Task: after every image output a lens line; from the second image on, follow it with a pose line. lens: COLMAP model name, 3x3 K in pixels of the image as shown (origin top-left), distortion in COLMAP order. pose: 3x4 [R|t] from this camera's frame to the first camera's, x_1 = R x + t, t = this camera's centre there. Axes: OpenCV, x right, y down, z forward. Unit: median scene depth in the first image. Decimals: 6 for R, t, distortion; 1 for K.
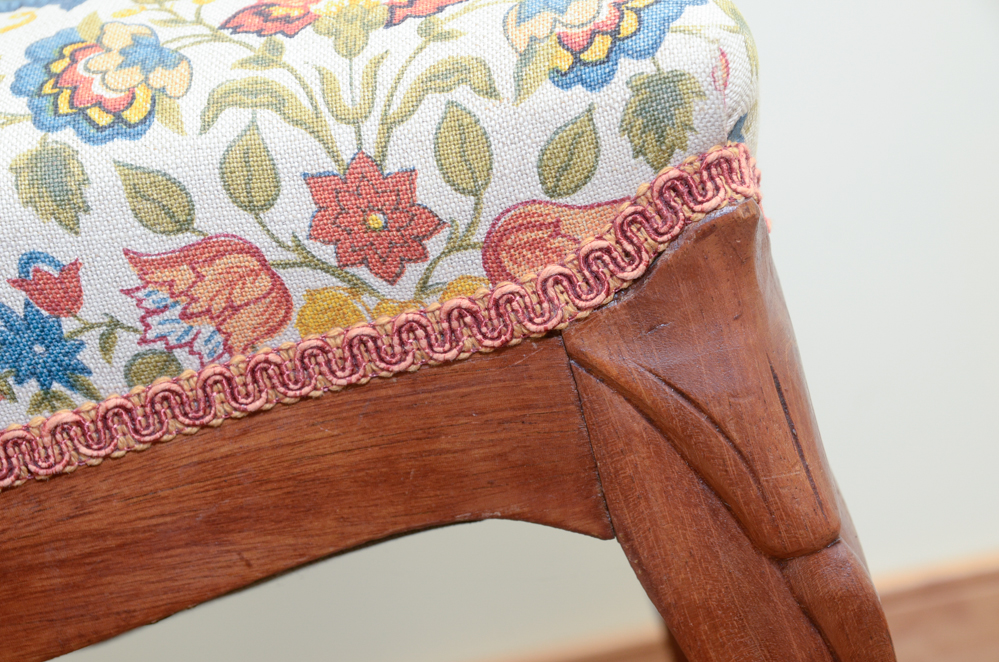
lens RADIAL K [[1889.3, 0, 499.8], [0, 1889.3, 327.9], [0, 0, 1]] dist [0.056438, 0.000000]
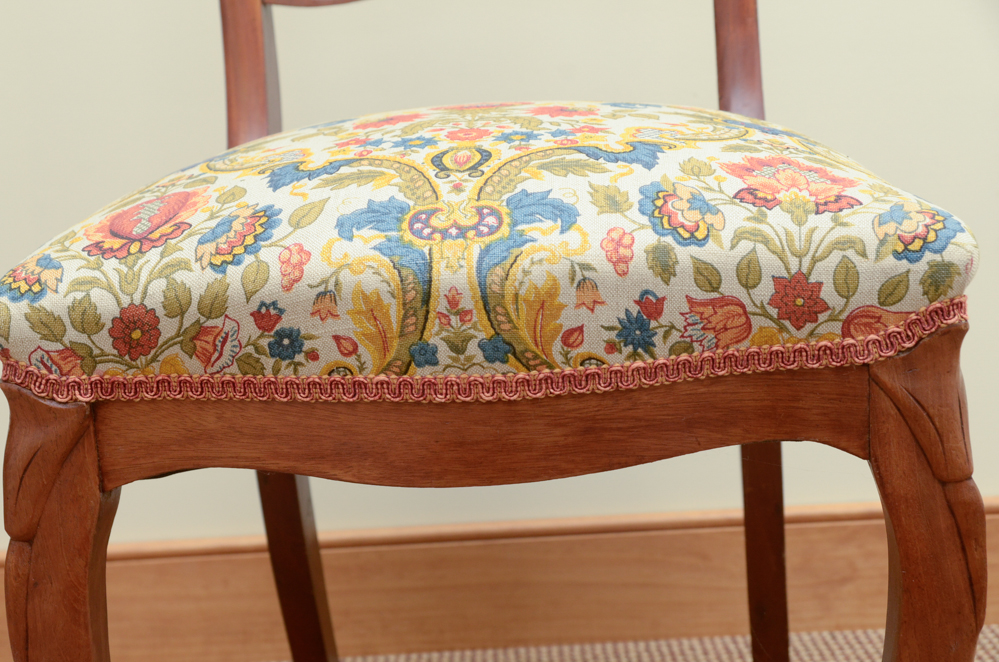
lens RADIAL K [[1696.6, 0, 498.1], [0, 1696.6, 331.4], [0, 0, 1]] dist [0.176939, 0.000000]
pose [[0.978723, 0.168006, 0.117794, -0.632586], [-0.173460, 0.984122, 0.037618, -0.036161], [-0.109603, -0.057251, 0.992325, -0.933468]]
